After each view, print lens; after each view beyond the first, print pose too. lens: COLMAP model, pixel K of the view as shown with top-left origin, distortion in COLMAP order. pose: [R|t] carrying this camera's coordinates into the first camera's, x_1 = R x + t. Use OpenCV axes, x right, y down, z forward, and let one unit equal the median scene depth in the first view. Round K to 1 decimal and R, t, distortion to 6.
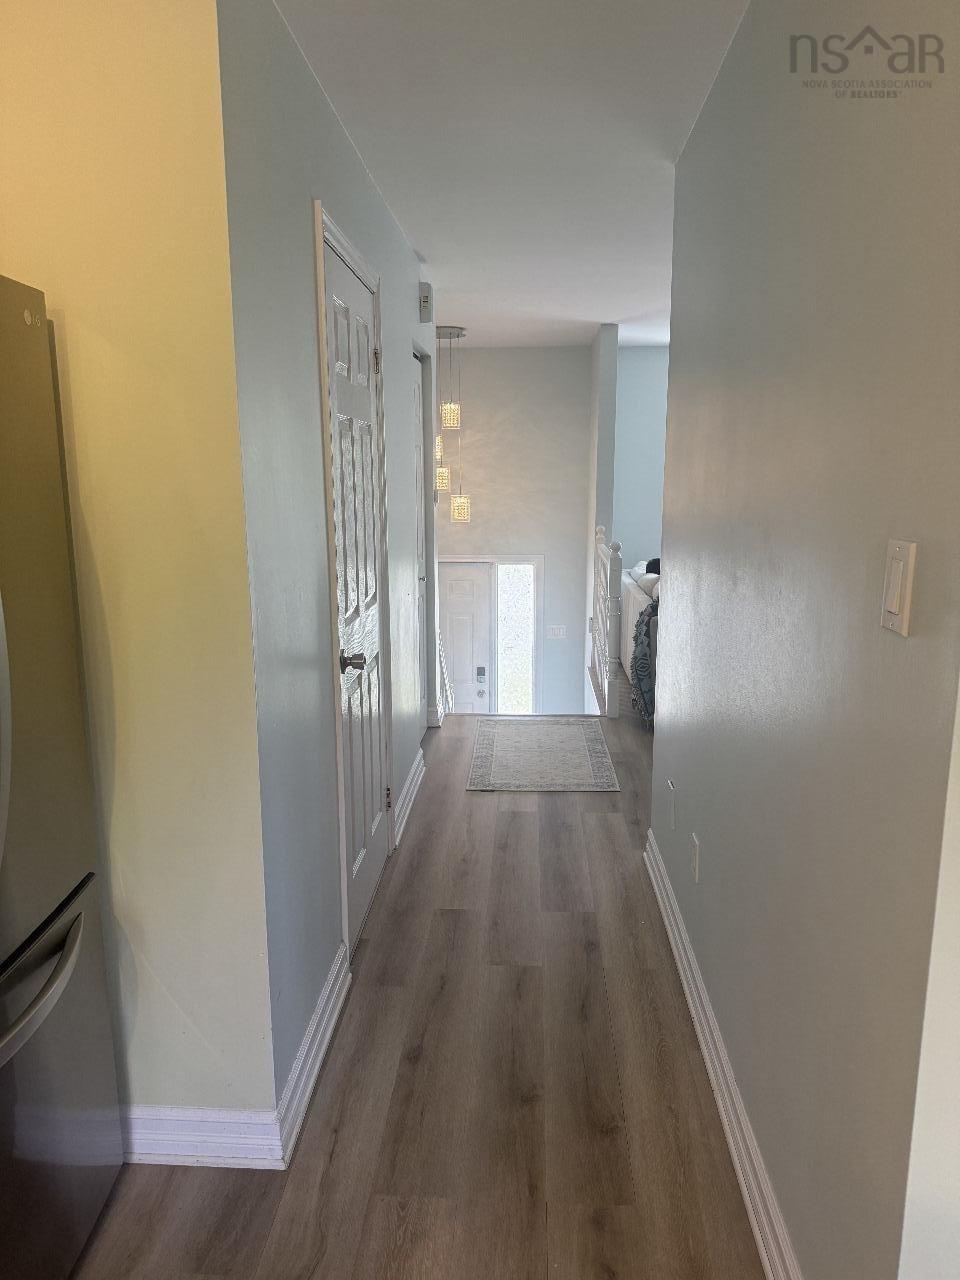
lens RADIAL K [[887.3, 0, 478.8], [0, 887.3, 642.4], [0, 0, 1]] dist [0.063882, -0.085359]
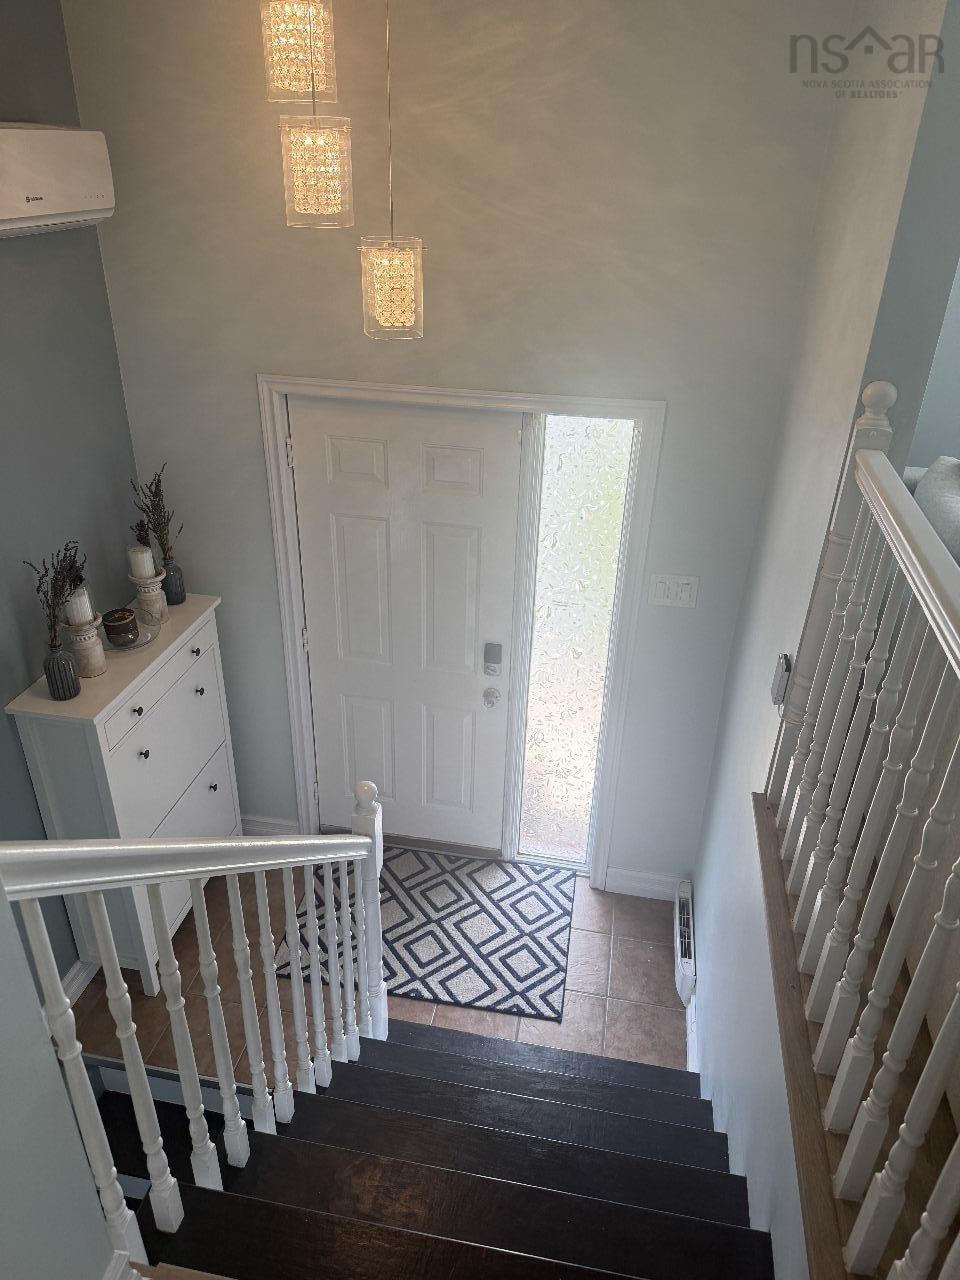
lens RADIAL K [[887.3, 0, 483.9], [0, 887.3, 637.7], [0, 0, 1]] dist [0.063882, -0.085359]
pose [[0.992687, 0.083666, -0.087017, 0.037162], [-0.054214, 0.953061, 0.297885, -0.110026], [0.107855, -0.290989, 0.950628, 0.581339]]
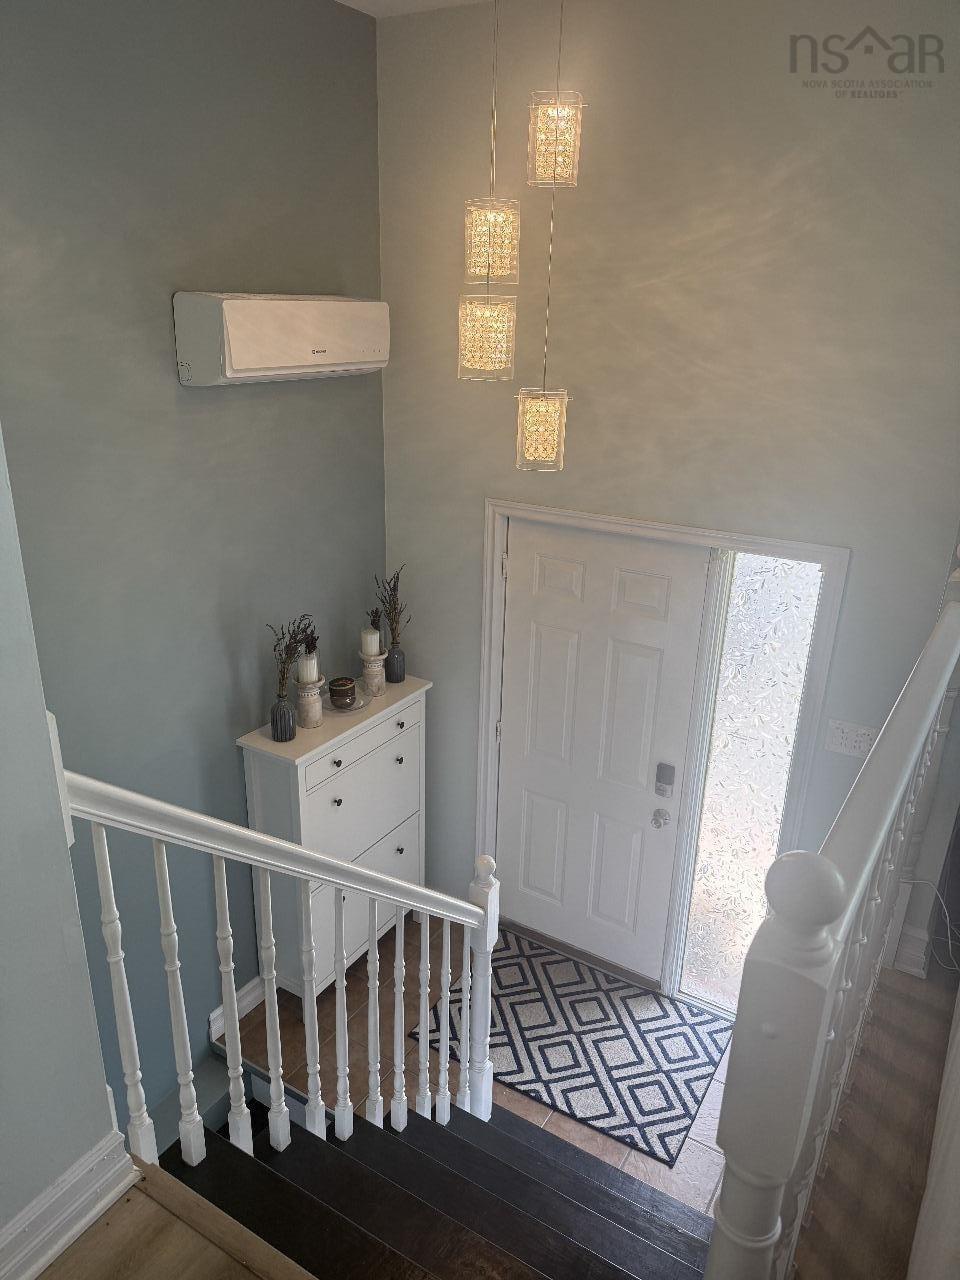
lens RADIAL K [[887.3, 0, 482.0], [0, 887.3, 642.6], [0, 0, 1]] dist [0.063882, -0.085359]
pose [[0.887077, 0.192967, -0.419354, 0.100397], [-0.123457, 0.974519, 0.187272, -0.110112], [0.444806, -0.114352, 0.888297, 0.561938]]
